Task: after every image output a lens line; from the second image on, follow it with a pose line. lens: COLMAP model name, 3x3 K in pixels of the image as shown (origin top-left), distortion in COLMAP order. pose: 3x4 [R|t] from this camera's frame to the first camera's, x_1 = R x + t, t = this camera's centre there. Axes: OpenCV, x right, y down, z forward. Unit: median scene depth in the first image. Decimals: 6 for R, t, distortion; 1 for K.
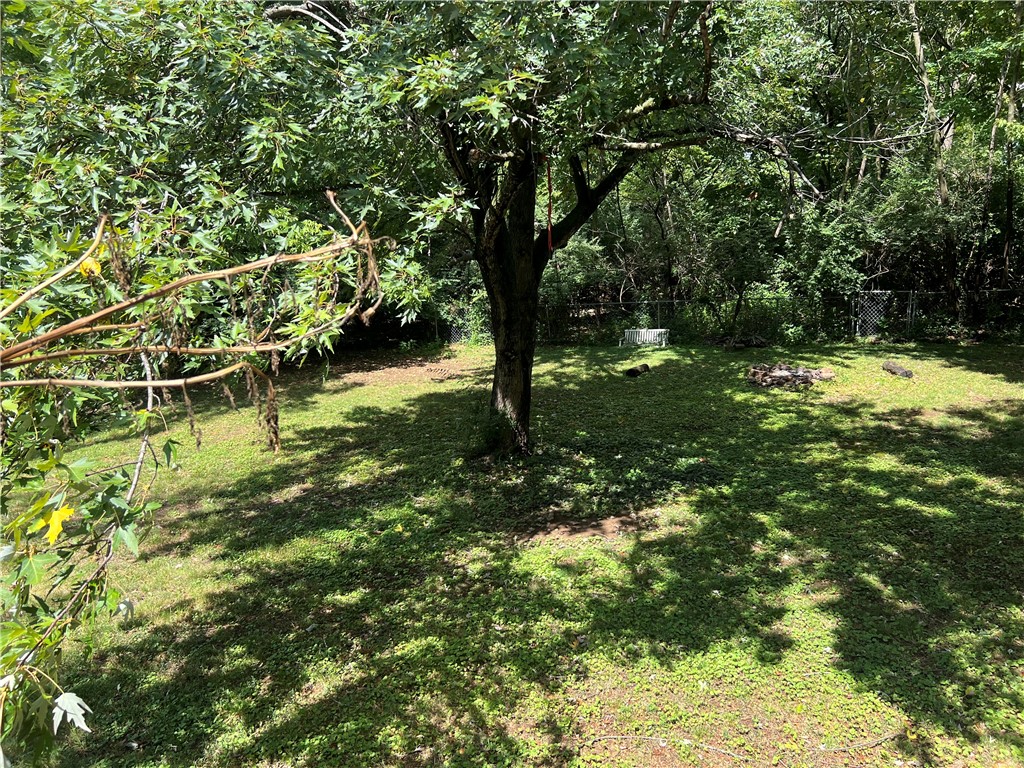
lens RADIAL K [[772.0, 0, 507.3], [0, 772.0, 377.0], [0, 0, 1]] dist [0.042254, -0.039054]
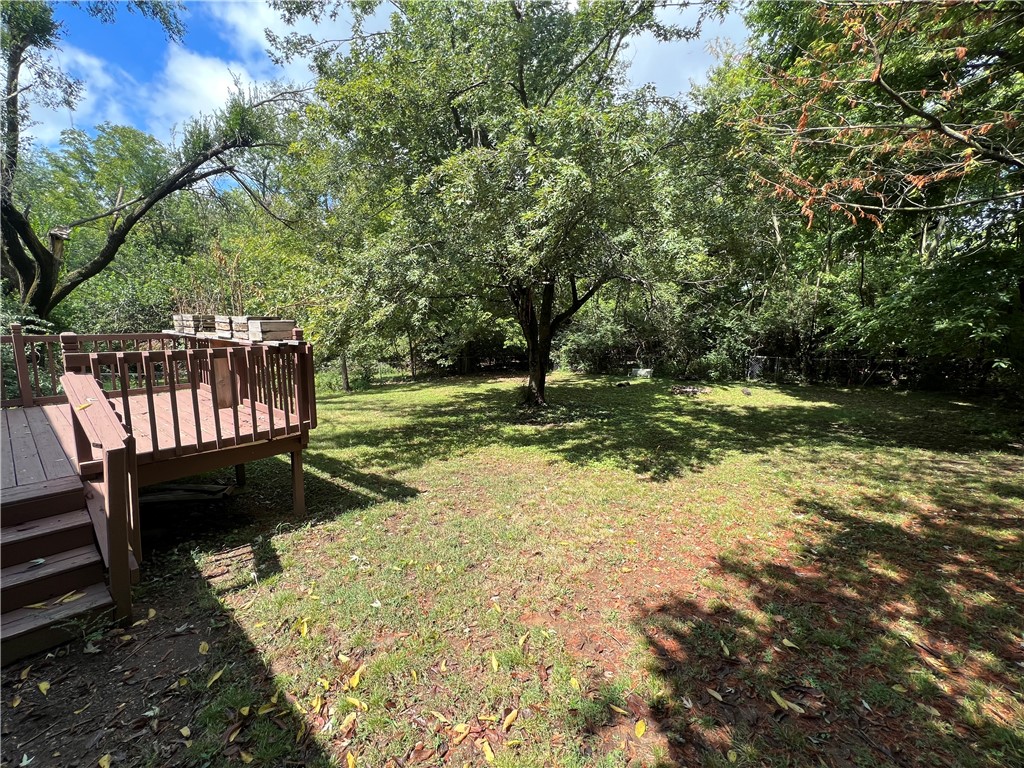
lens RADIAL K [[408.6, 0, 511.3], [0, 408.6, 384.6], [0, 0, 1]] dist [0.000437, -0.000176]
pose [[0.956323, 0.080239, -0.281082, 0.193688], [-0.091237, 0.995484, -0.026238, 0.050260], [0.277708, 0.050737, 0.959325, -0.181873]]
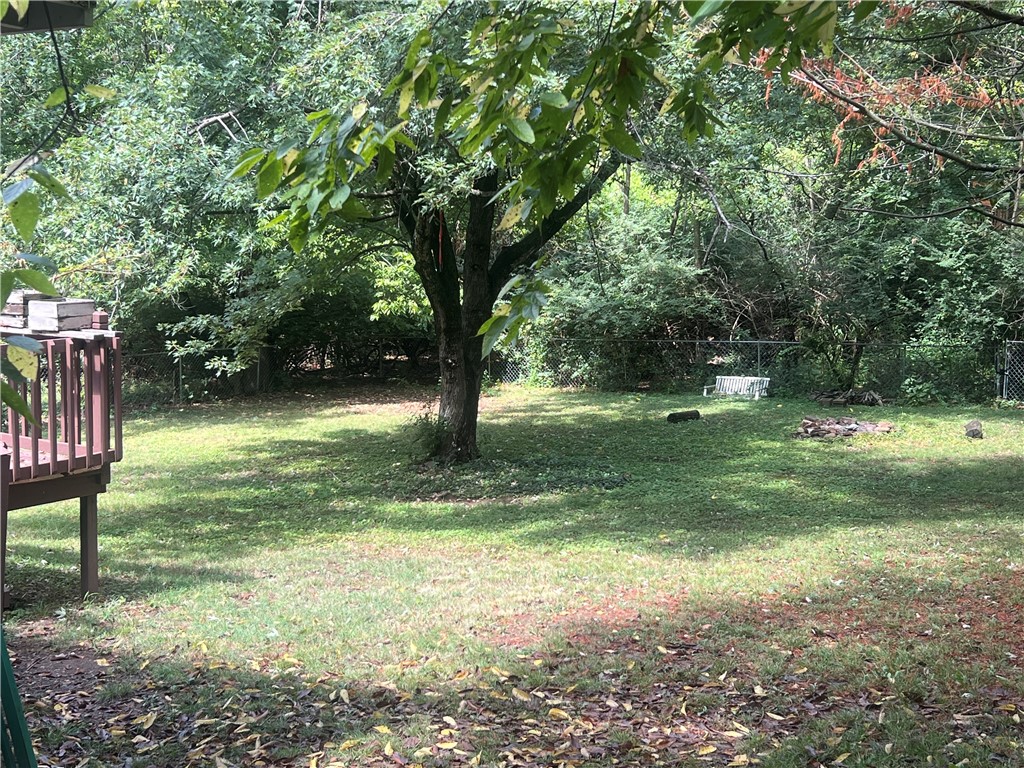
lens RADIAL K [[1449.2, 0, 520.4], [0, 1449.2, 385.3], [0, 0, 1]] dist [0.216771, 0.000000]
pose [[0.980938, 0.064709, -0.183229, 0.286945], [-0.078920, 0.994324, -0.071353, 0.084114], [0.177572, 0.084453, 0.980477, -0.575696]]
